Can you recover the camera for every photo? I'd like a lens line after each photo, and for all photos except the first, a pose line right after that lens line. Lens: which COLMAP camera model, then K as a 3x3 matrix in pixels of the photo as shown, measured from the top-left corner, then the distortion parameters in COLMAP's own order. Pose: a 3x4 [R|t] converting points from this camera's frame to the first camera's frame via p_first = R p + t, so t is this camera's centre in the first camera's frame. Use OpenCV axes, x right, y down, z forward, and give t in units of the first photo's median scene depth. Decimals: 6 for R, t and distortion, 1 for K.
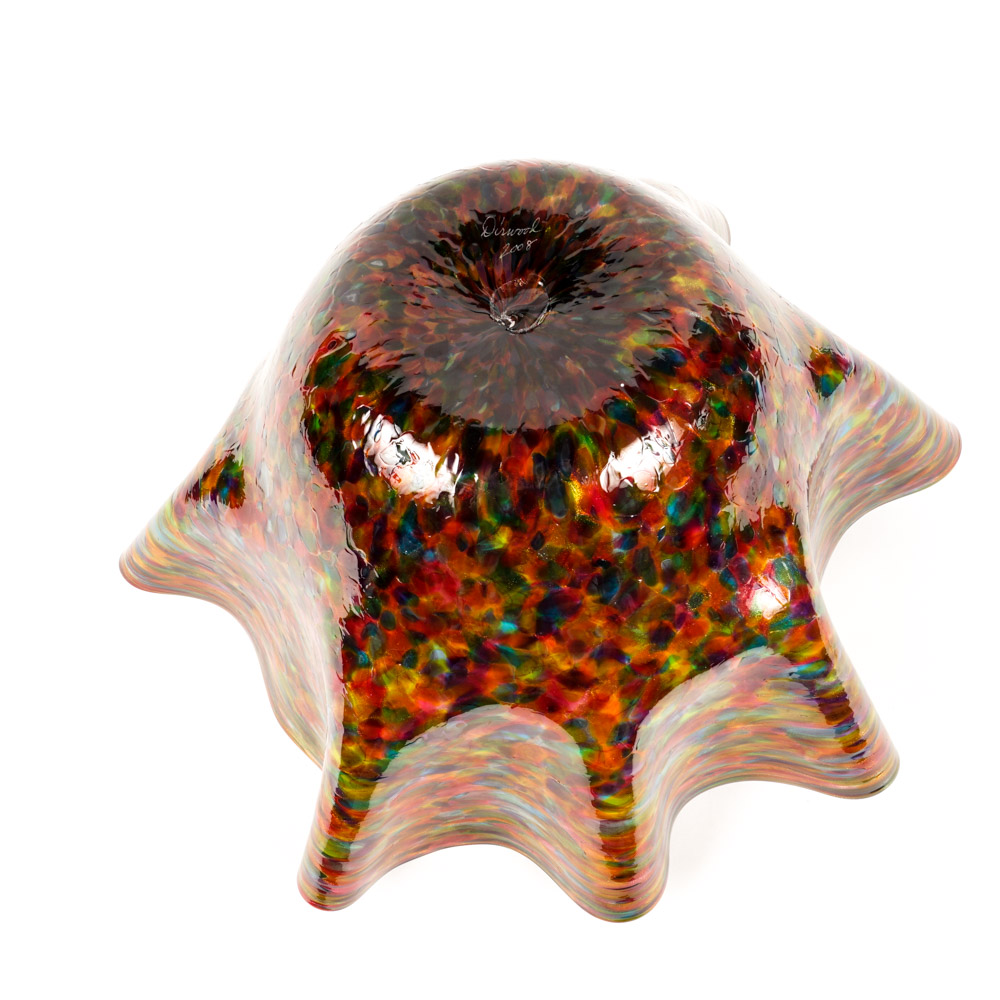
lens RADIAL K [[1152.5, 0, 499.6], [0, 1152.5, 501.2], [0, 0, 1]] dist [-0.082756, 0.000000]
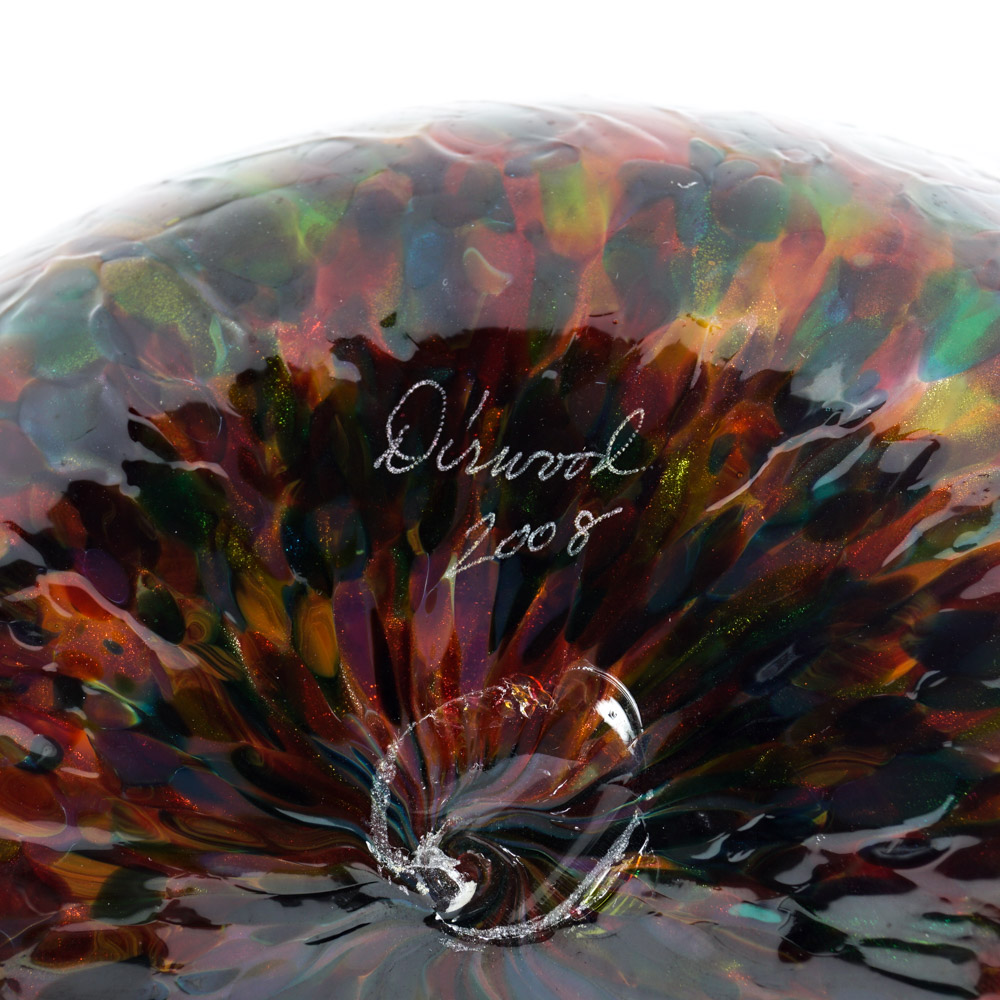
lens RADIAL K [[3329.8, 0, 499.5], [0, 3329.8, 499.6], [0, 0, 1]] dist [-0.059377, 0.000000]
pose [[0.992640, 0.098967, -0.069796, 0.053829], [-0.104774, 0.990846, -0.085123, -0.172718], [0.060733, 0.091809, 0.993923, 0.360865]]
